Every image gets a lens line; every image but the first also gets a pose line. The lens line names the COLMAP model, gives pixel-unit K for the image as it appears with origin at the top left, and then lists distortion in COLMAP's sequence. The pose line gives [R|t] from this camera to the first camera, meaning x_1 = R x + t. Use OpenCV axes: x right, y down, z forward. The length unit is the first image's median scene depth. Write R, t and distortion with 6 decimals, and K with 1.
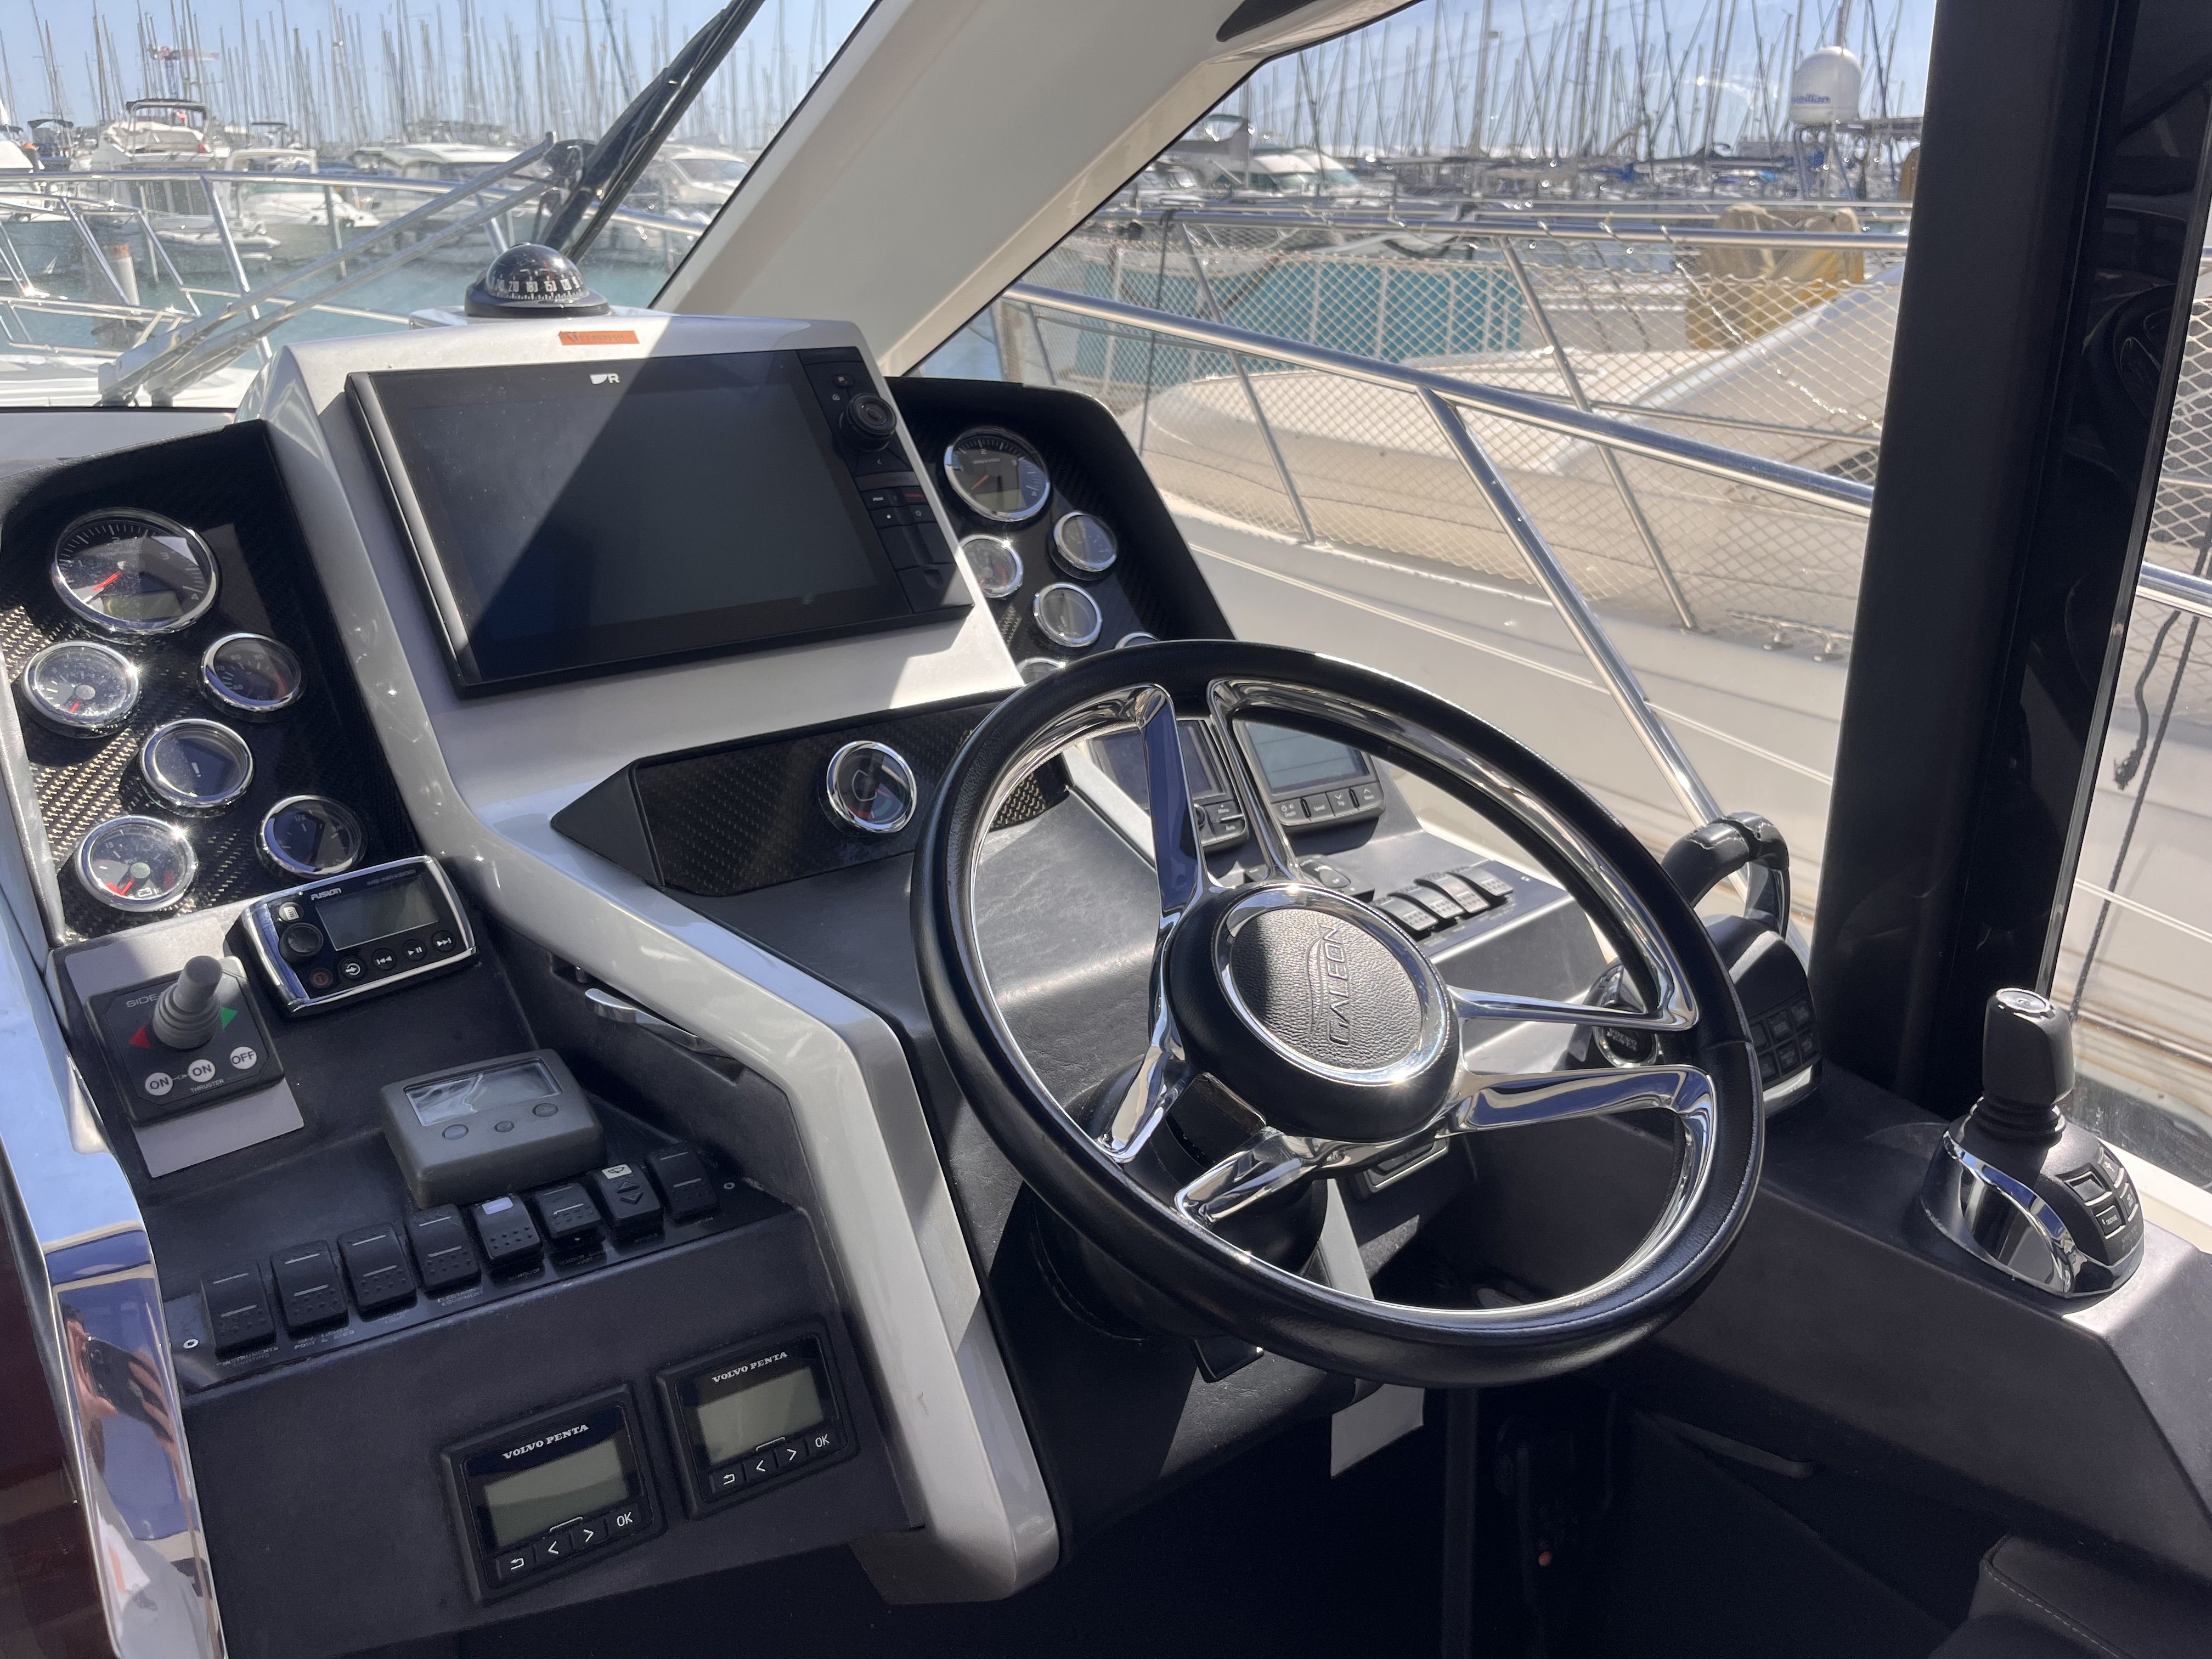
lens RADIAL K [[1712.3, 0, 1106.3], [0, 1712.3, 816.0], [0, 0, 1]] dist [-0.066623, 0.000776]
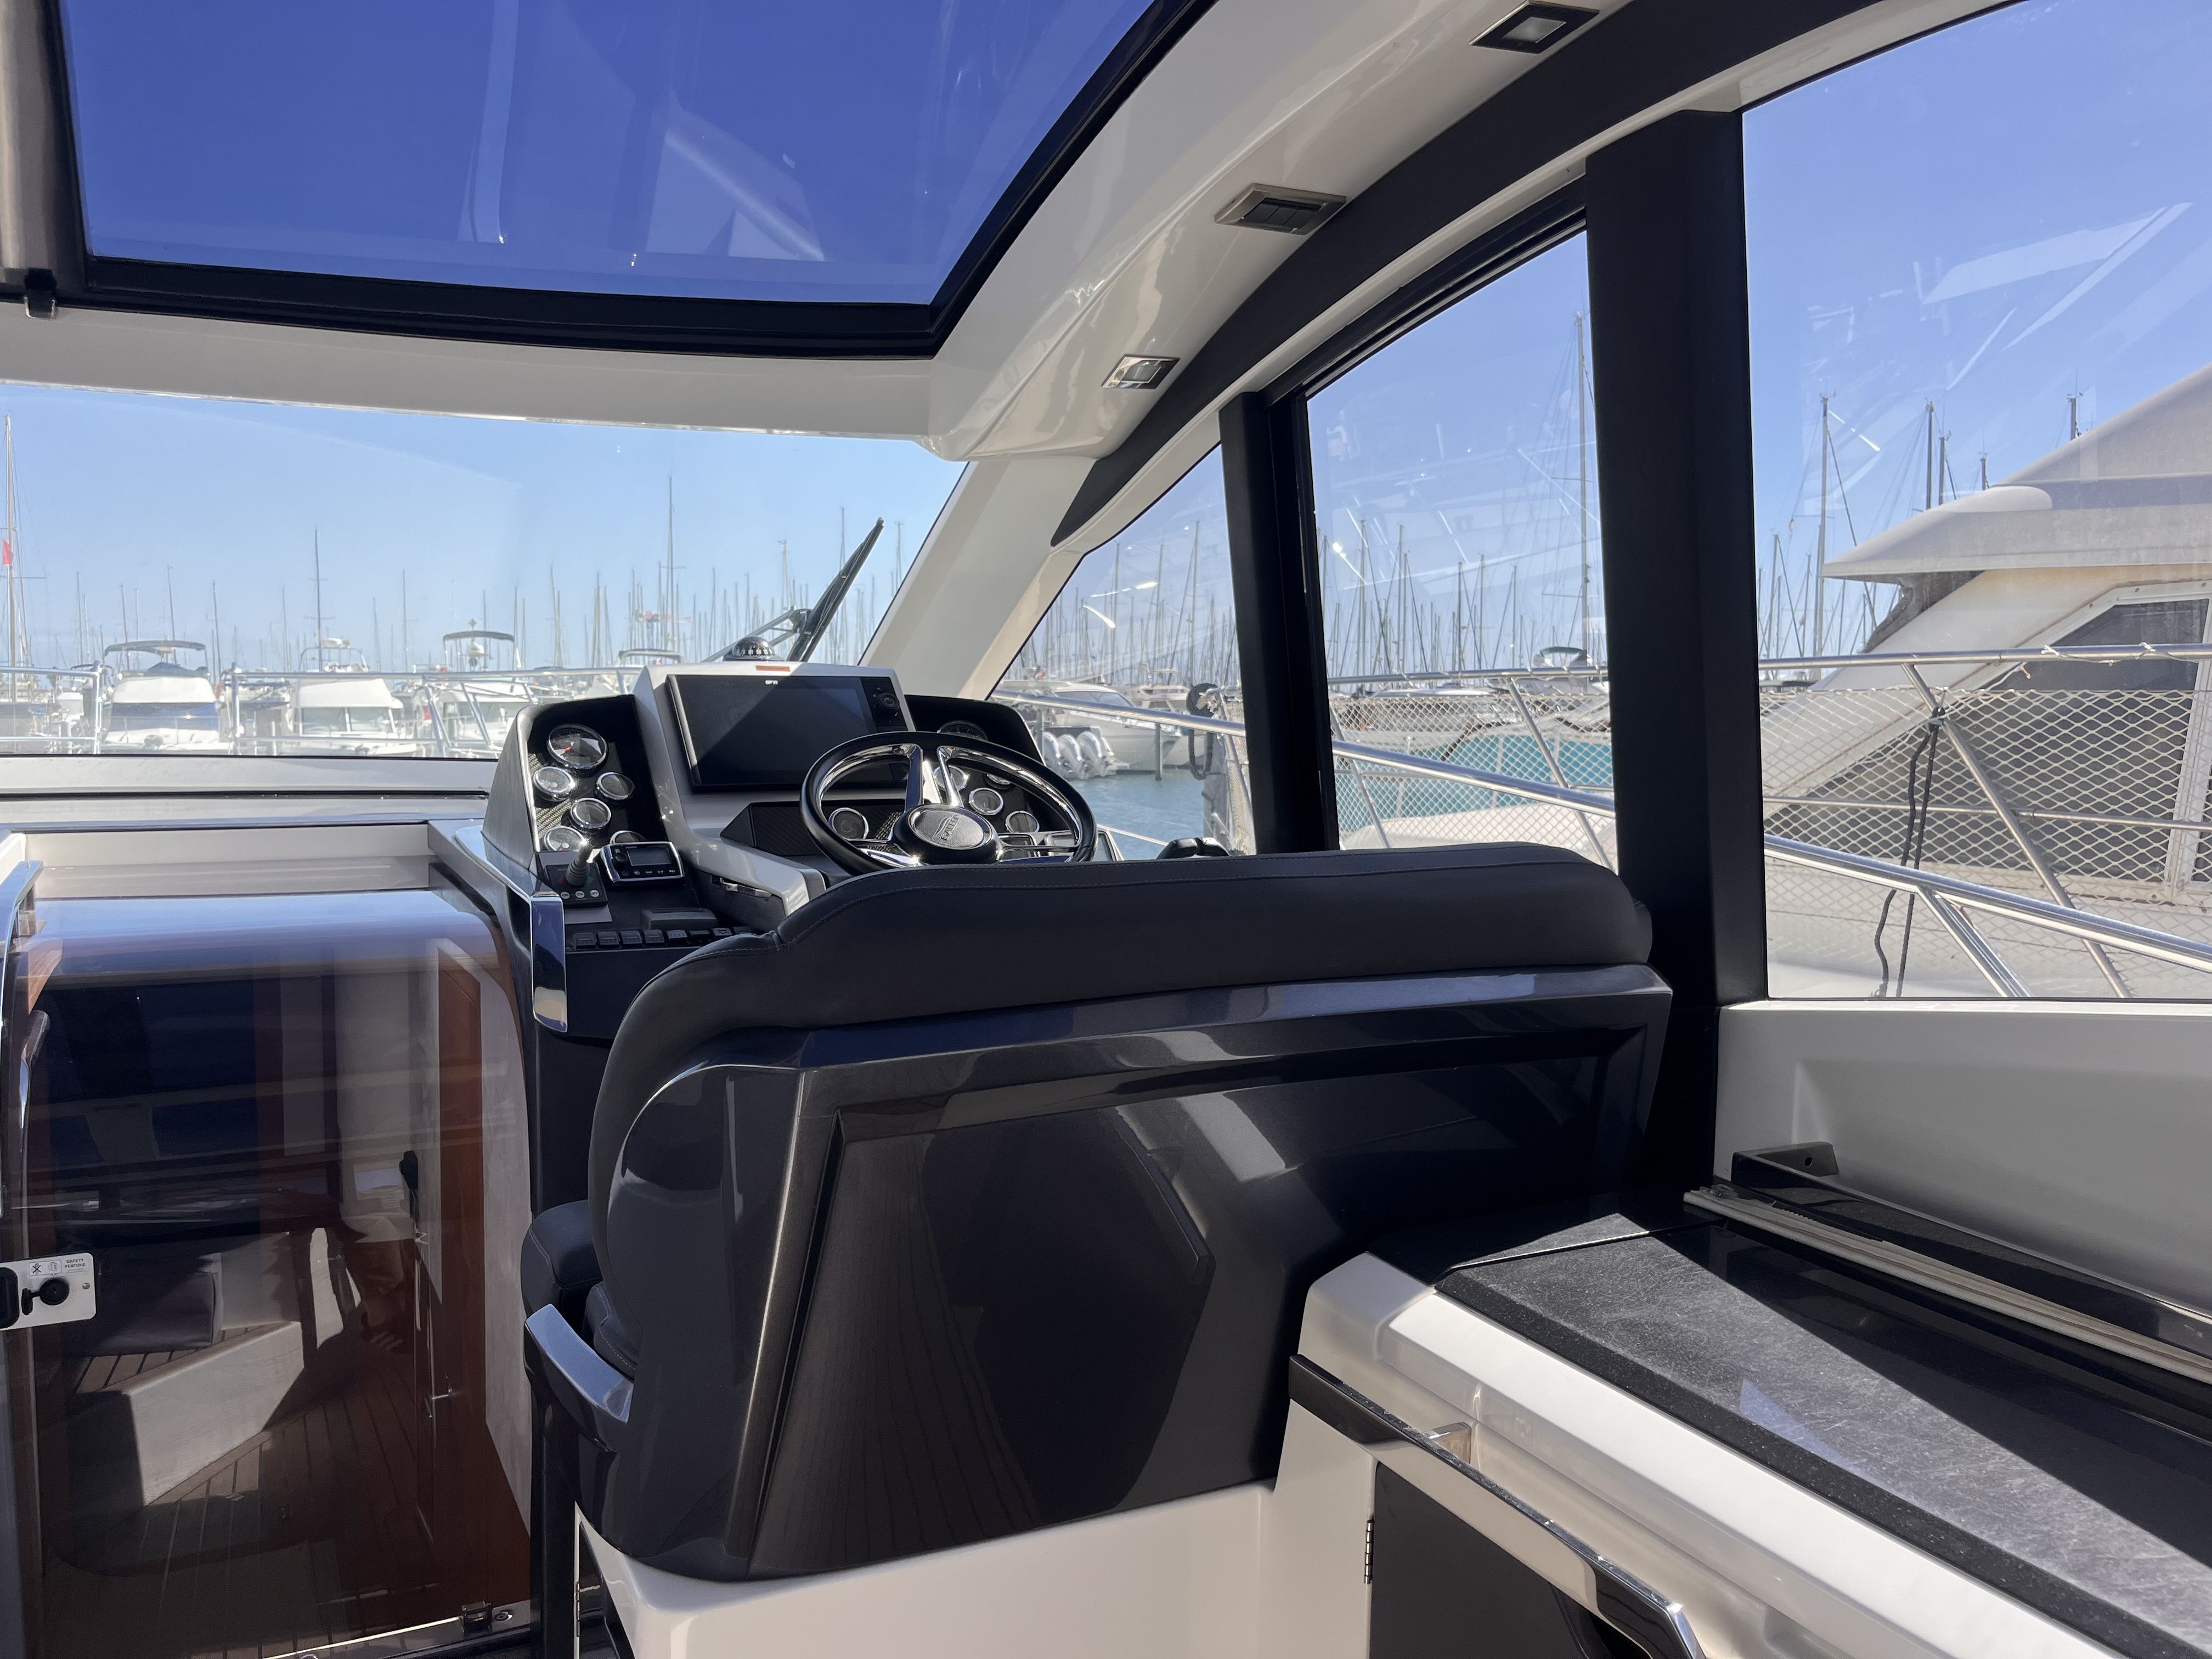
lens RADIAL K [[1691.6, 0, 1106.0], [0, 1691.6, 829.5], [0, 0, 1]] dist [-0.008955, -0.005796]
pose [[0.980609, 0.007993, -0.195811, 0.711797], [-0.057554, 0.966854, -0.248757, 0.569586], [0.187333, 0.255203, 0.948566, -1.254397]]
